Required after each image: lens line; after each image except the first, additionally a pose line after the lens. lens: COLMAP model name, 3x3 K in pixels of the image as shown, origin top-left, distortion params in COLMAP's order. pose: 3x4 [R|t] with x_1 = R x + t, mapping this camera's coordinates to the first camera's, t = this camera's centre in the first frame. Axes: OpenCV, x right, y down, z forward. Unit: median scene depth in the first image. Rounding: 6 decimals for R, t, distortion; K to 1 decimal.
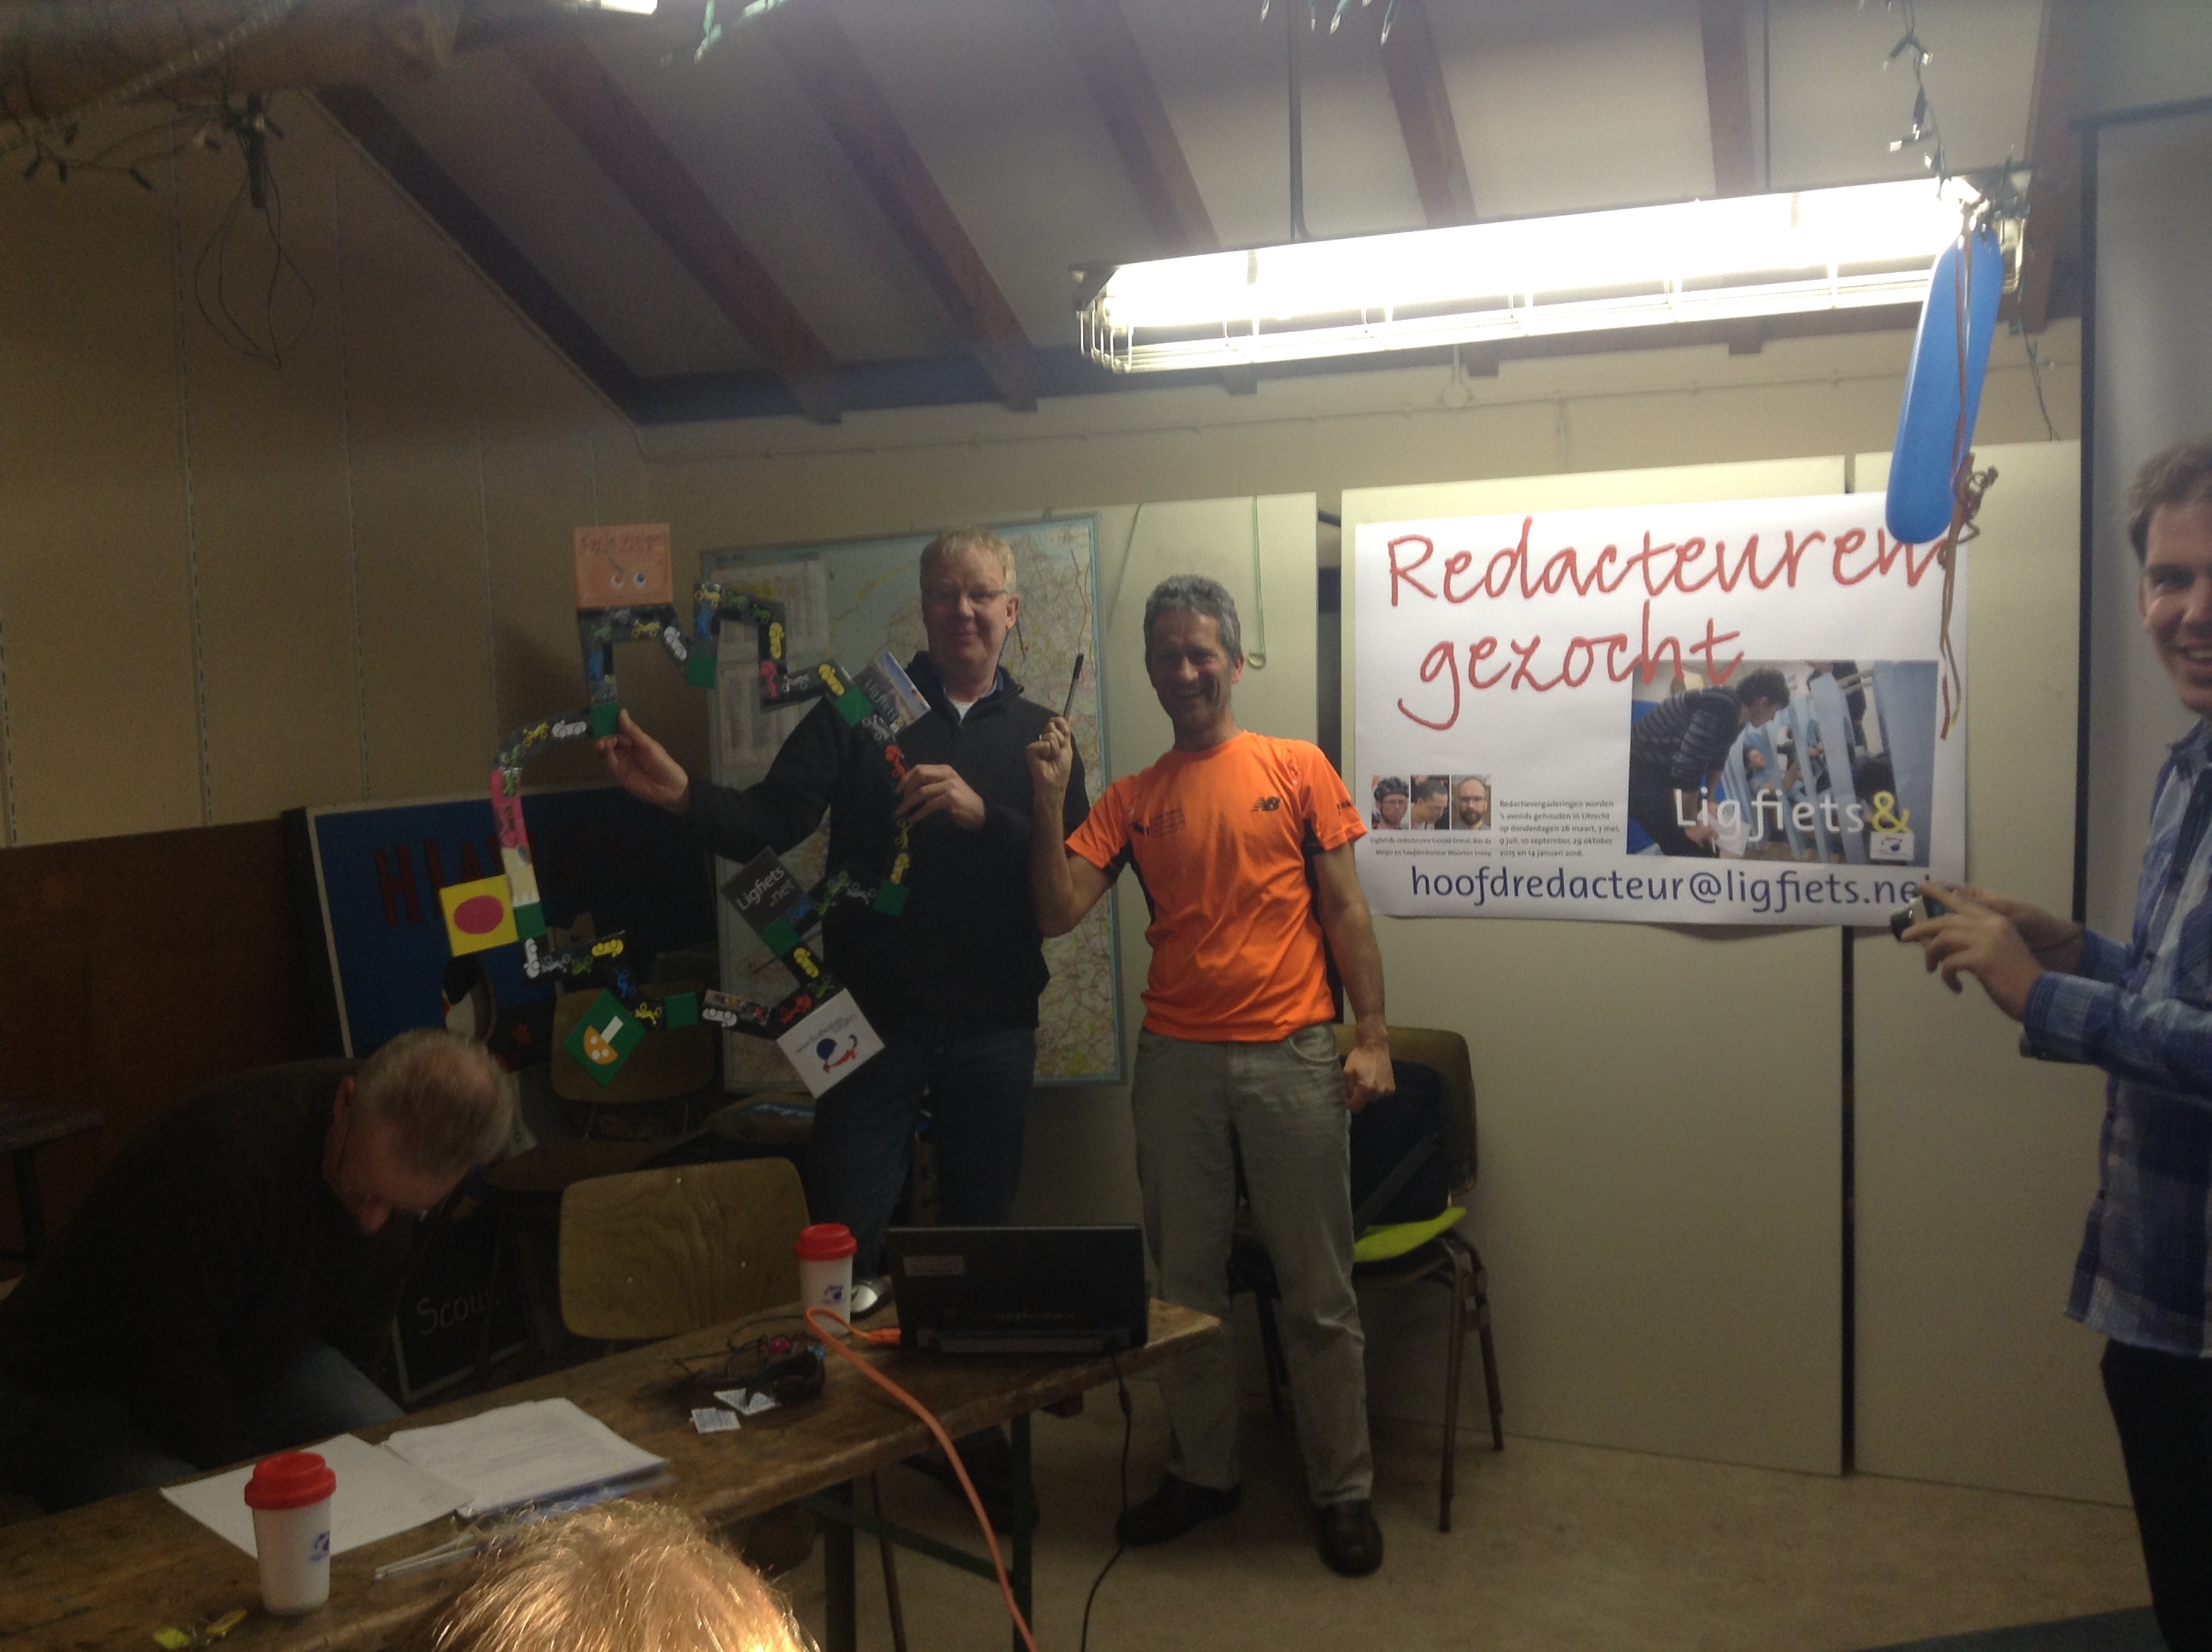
lens RADIAL K [[2077.3, 0, 1100.9], [0, 2077.3, 824.0], [0, 0, 1]] dist [-0.004827, 0.000000]
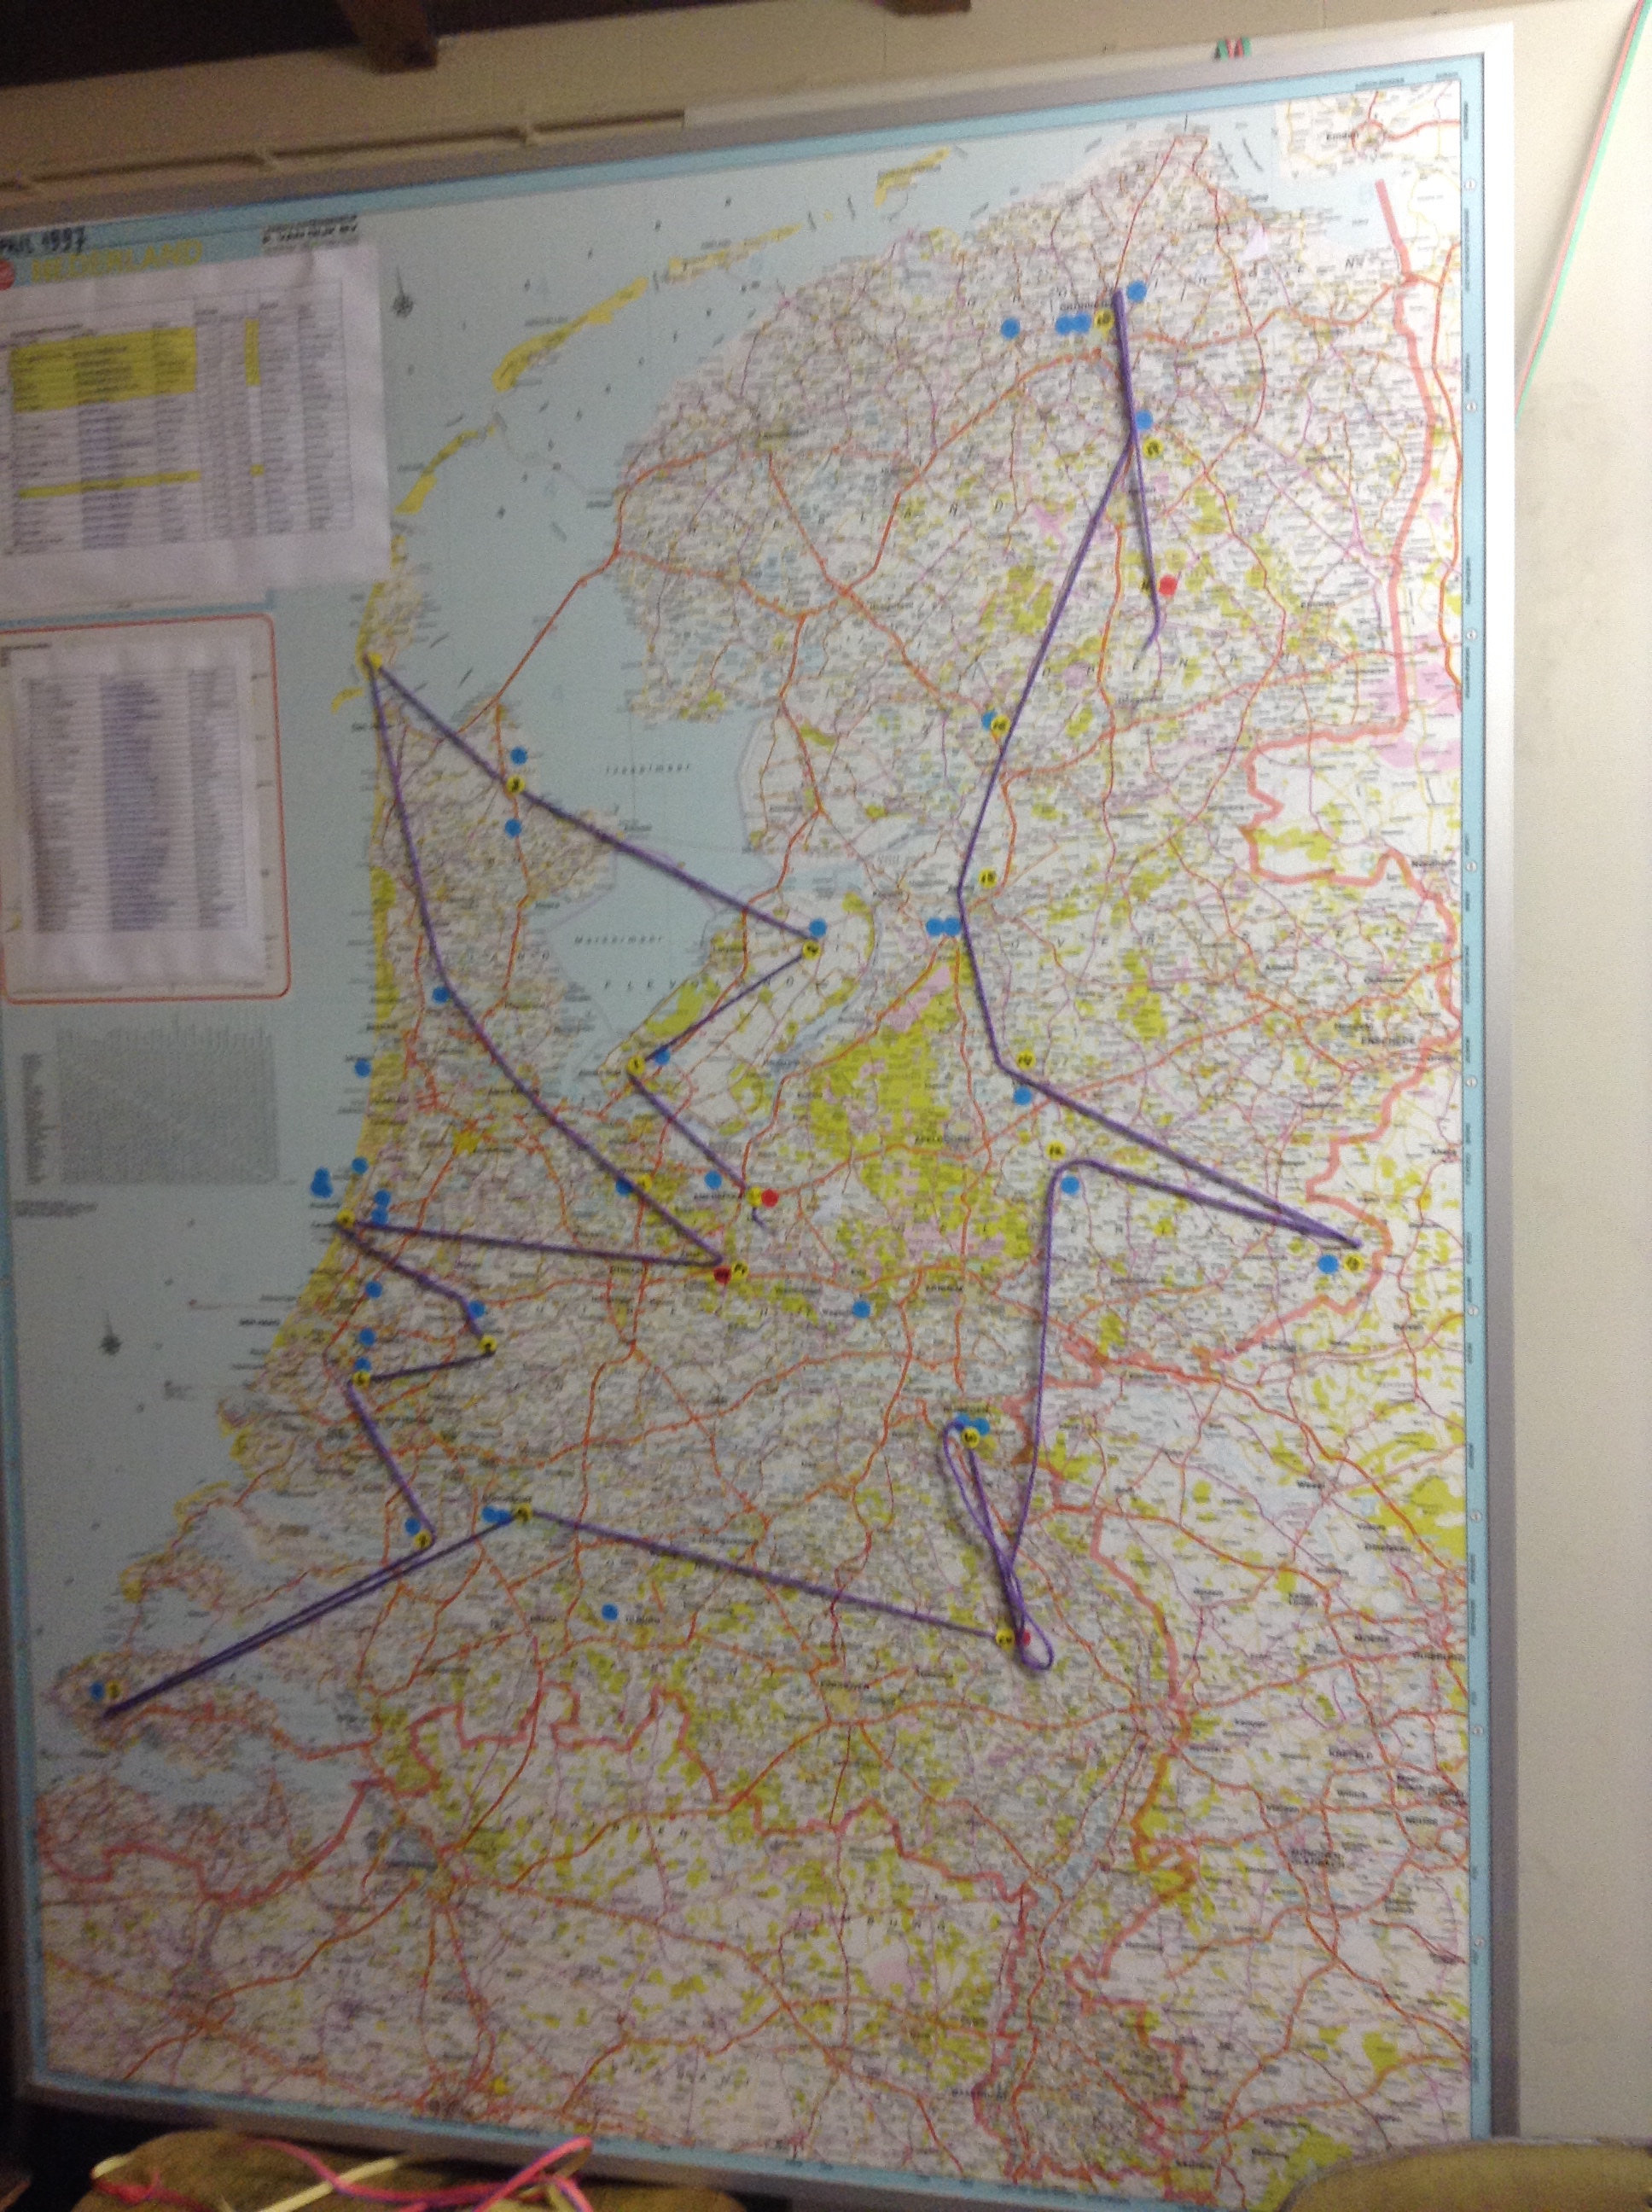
lens RADIAL K [[2077.3, 0, 826.7], [0, 2077.3, 1106.5], [0, 0, 1]] dist [-0.004827, 0.000000]
pose [[0.997194, 0.024687, 0.070672, -0.095123], [-0.029989, 0.996735, 0.074962, -0.038860], [-0.068591, -0.076871, 0.994679, 0.750887]]
